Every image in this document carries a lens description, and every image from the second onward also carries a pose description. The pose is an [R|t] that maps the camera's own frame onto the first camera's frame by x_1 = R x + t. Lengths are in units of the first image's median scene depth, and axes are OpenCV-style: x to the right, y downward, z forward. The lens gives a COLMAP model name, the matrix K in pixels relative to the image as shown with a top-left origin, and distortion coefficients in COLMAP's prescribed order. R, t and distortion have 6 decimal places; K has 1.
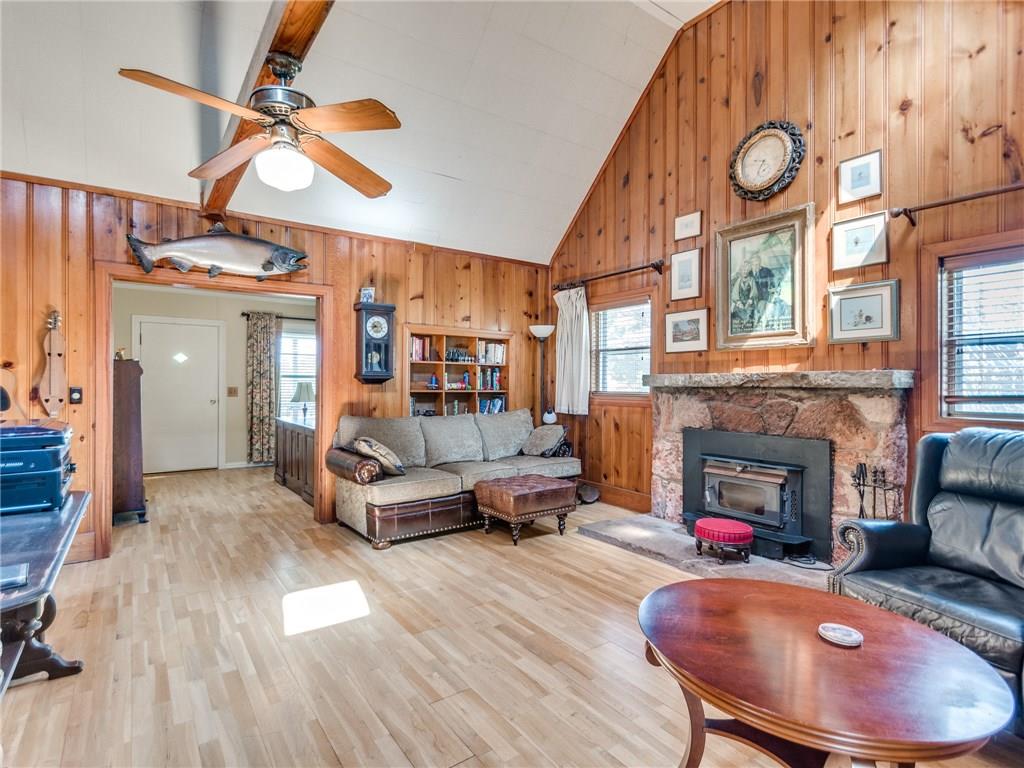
lens RADIAL K [[526.4, 0, 476.3], [0, 526.4, 384.0], [0, 0, 1]] dist [0.005426, -0.003460]
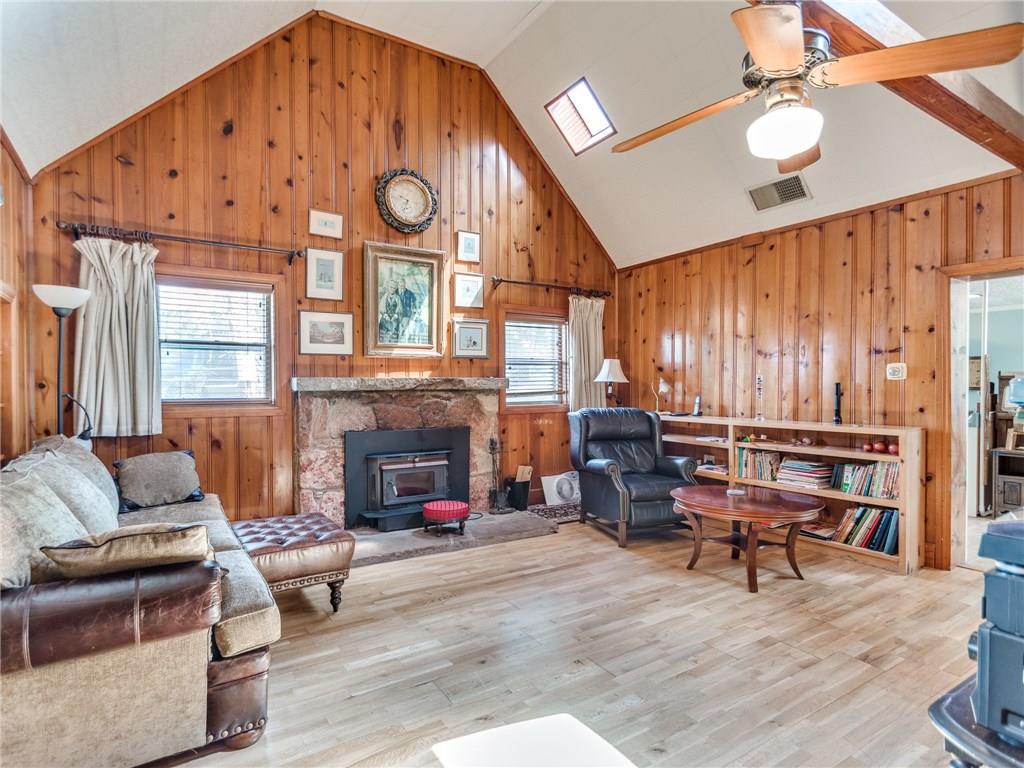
lens RADIAL K [[526.4, 0, 510.9], [0, 526.4, 388.5], [0, 0, 1]] dist [0.005426, -0.003460]
pose [[0.024125, -0.015392, 0.999590, -0.650636], [0.000857, 0.999881, 0.015376, -0.015314], [-0.999709, 0.000486, 0.024135, 0.739985]]
